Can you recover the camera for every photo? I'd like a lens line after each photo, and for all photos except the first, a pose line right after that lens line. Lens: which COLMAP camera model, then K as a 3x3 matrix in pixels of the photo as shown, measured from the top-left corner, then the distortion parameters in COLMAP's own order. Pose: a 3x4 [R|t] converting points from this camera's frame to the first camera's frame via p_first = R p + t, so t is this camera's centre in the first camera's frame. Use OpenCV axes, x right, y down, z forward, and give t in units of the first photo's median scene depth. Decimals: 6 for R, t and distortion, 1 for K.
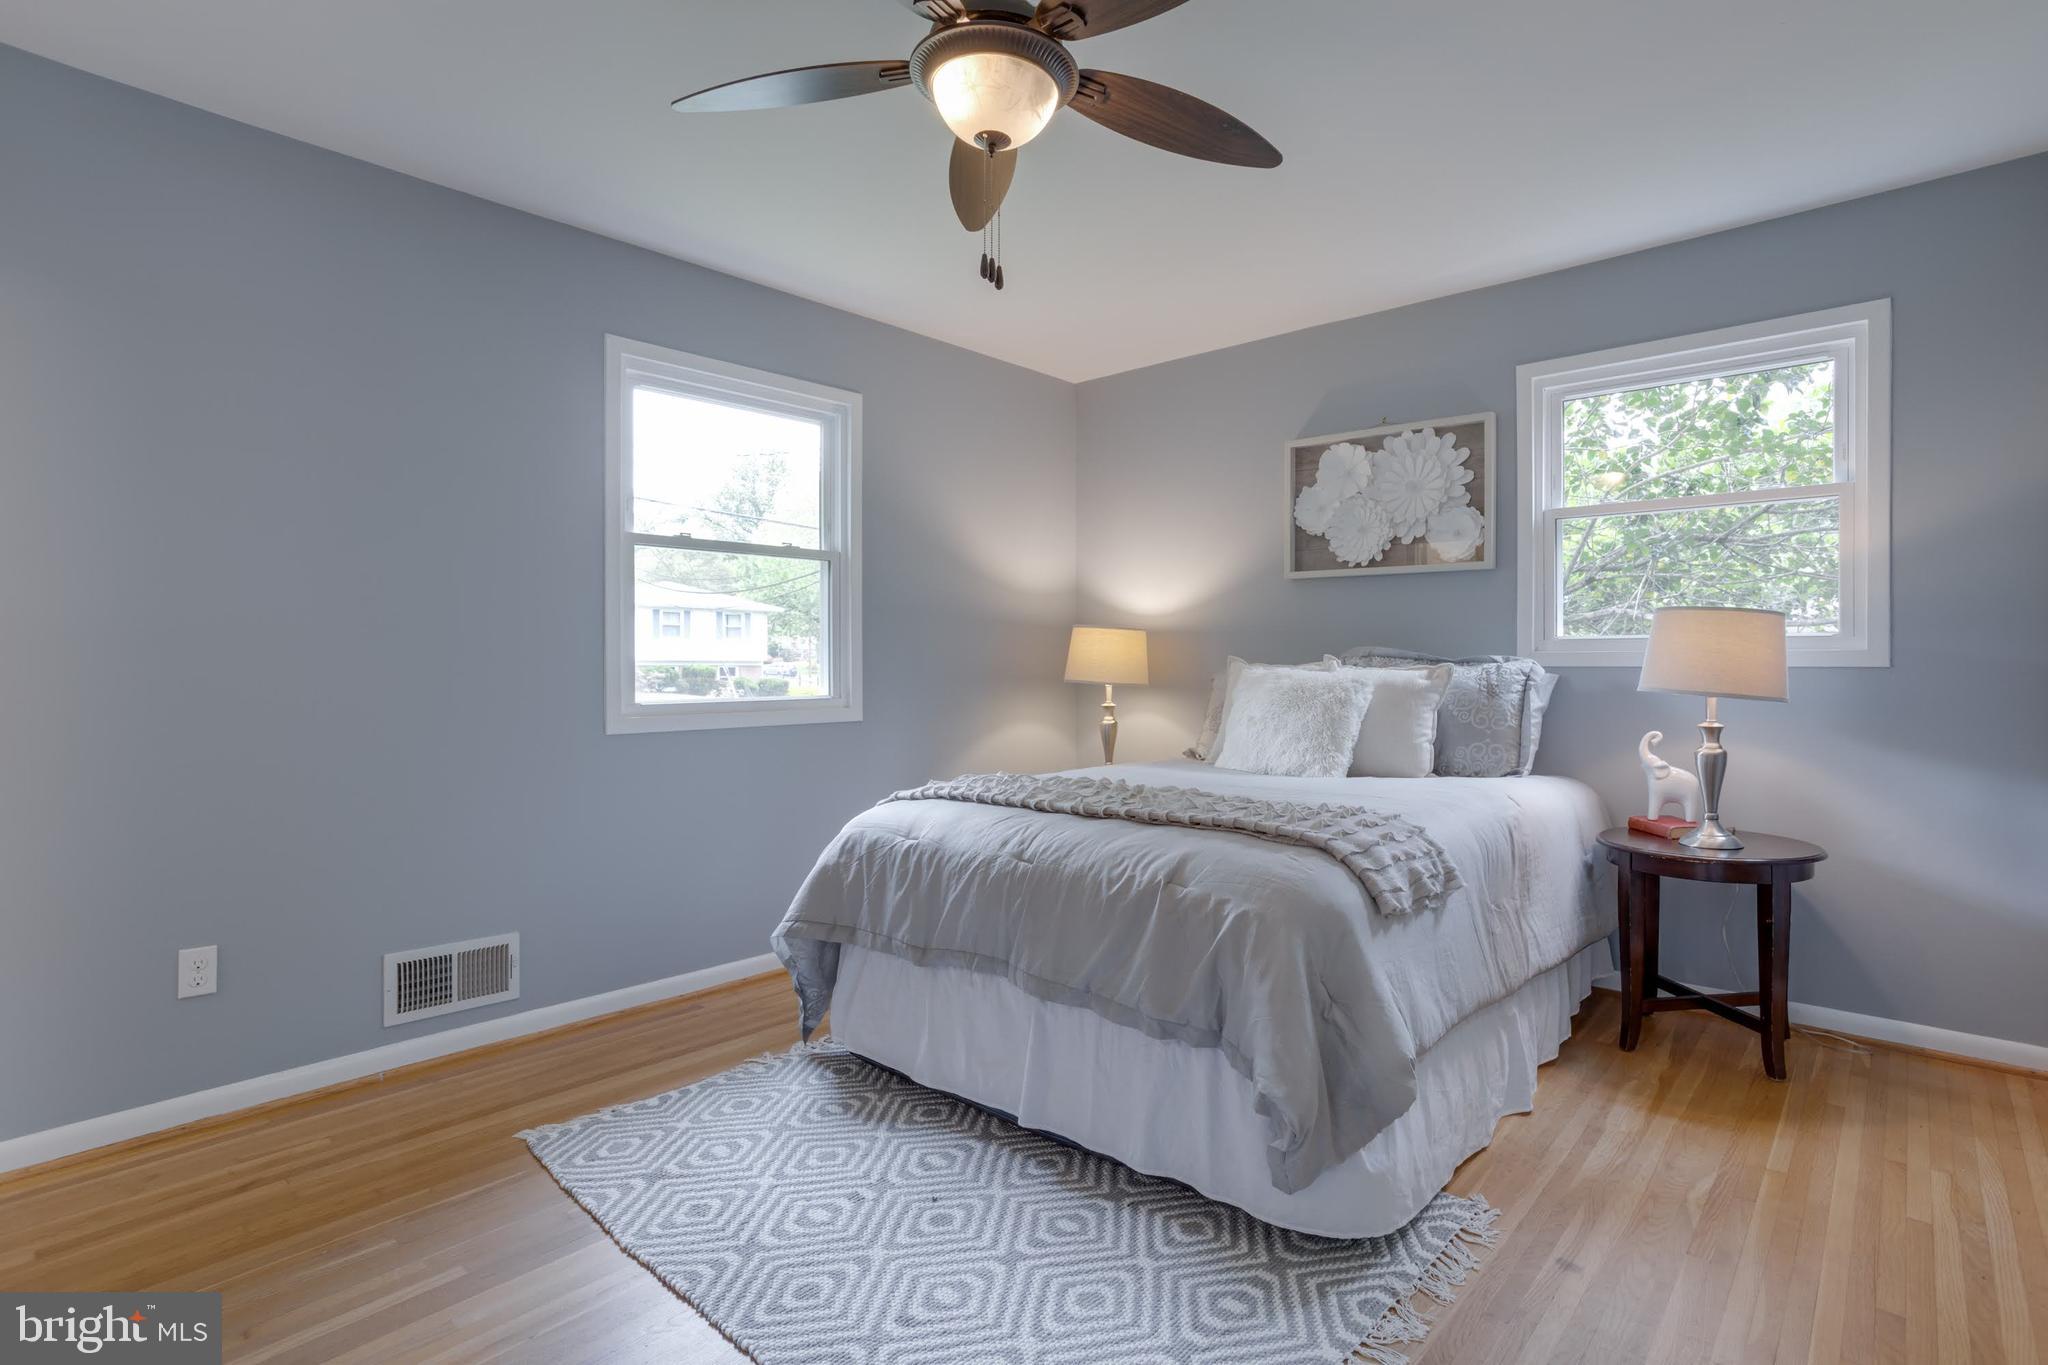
lens RADIAL K [[1034.6, 0, 1069.6], [0, 1034.6, 668.0], [0, 0, 1]] dist [-0.067944, 0.031341]
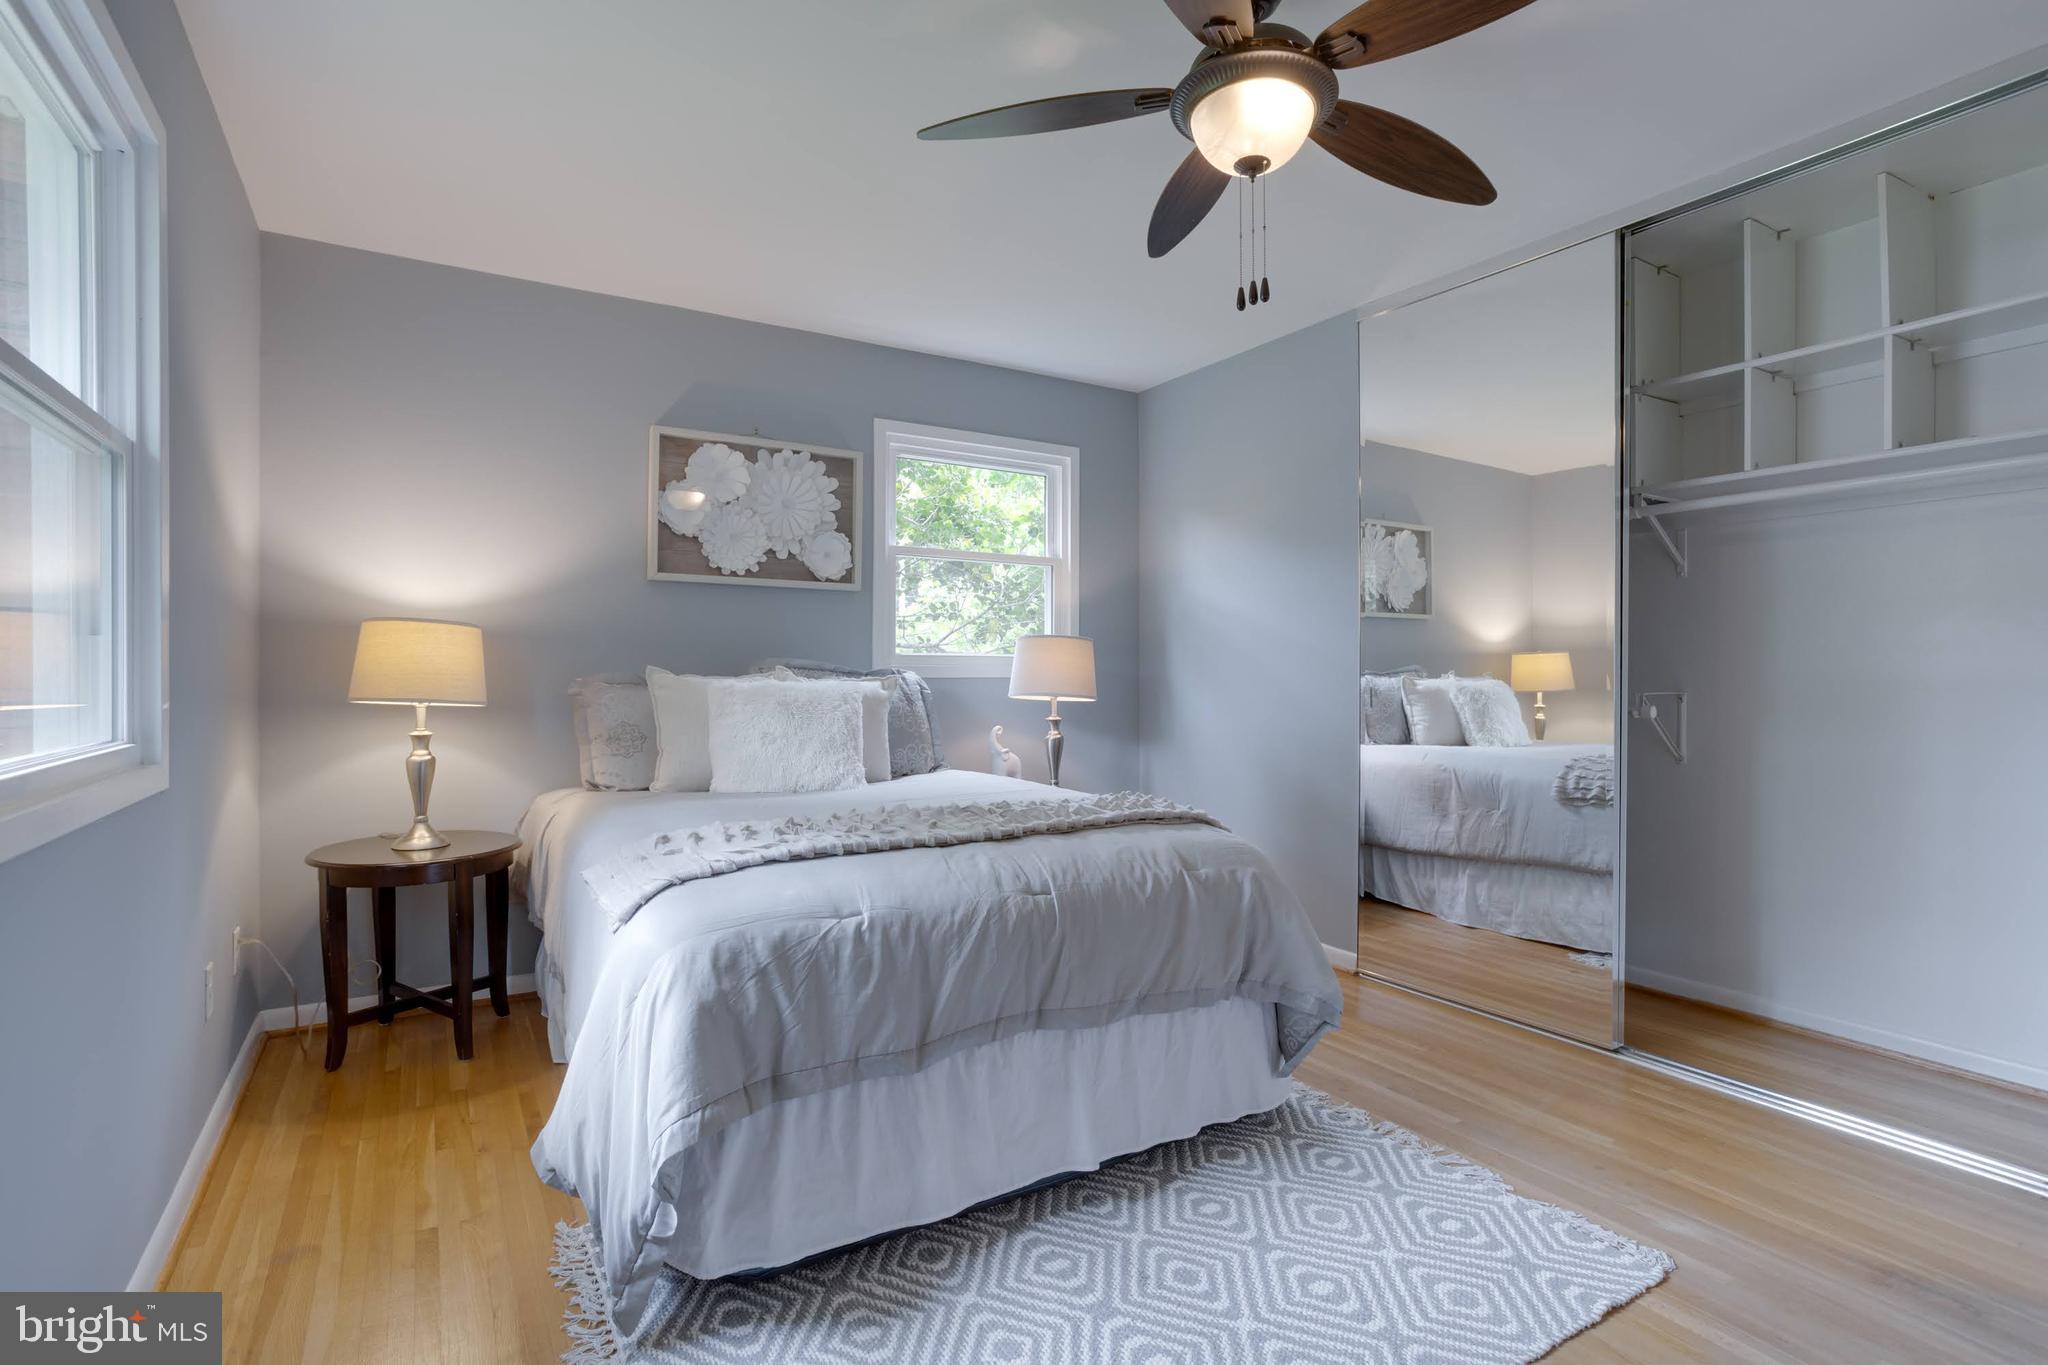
lens RADIAL K [[995.0, 0, 1024.0], [0, 995.0, 682.5], [0, 0, 1]] dist [-0.036348, 0.000335]
pose [[0.273574, -0.005917, 0.961833, -0.614340], [0.000479, 0.999982, 0.006016, -0.002694], [-0.961851, -0.001185, 0.273572, 0.538567]]
